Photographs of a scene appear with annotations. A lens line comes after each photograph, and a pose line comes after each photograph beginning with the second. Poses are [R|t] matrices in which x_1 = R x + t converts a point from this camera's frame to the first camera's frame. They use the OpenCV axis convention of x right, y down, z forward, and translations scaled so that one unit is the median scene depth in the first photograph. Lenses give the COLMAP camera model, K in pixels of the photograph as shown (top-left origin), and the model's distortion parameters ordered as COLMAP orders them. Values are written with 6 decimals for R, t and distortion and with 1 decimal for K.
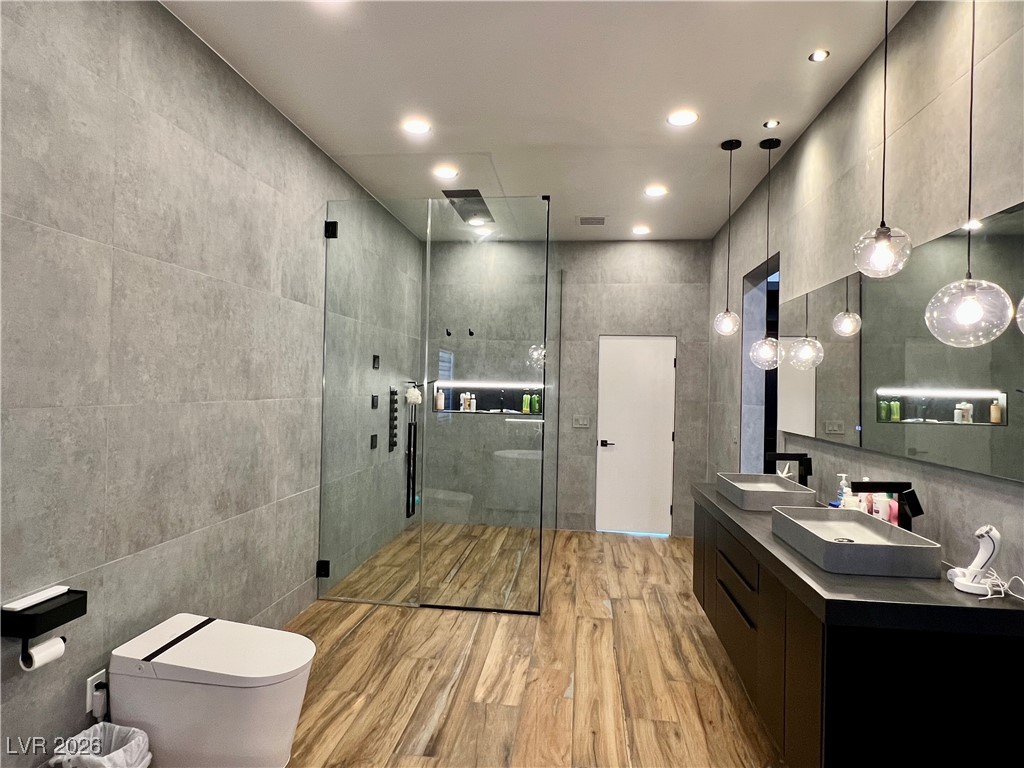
lens RADIAL K [[563.6, 0, 509.5], [0, 563.6, 383.8], [0, 0, 1]] dist [-0.001654, -0.000239]
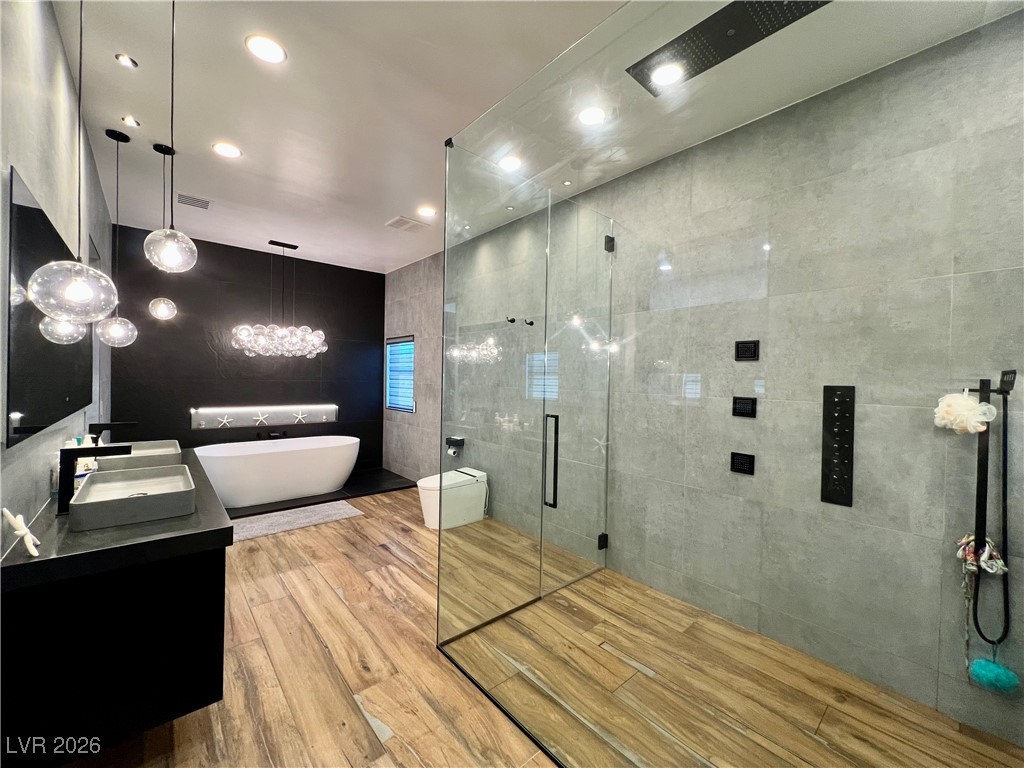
lens RADIAL K [[414.4, 0, 507.6], [0, 414.4, 382.7], [0, 0, 1]] dist [0.002185, 0.000395]
pose [[-0.669678, -0.028263, -0.742114, 0.480312], [-0.031668, 0.999453, -0.009486, 0.023670], [0.741976, 0.017149, -0.670207, 1.582435]]
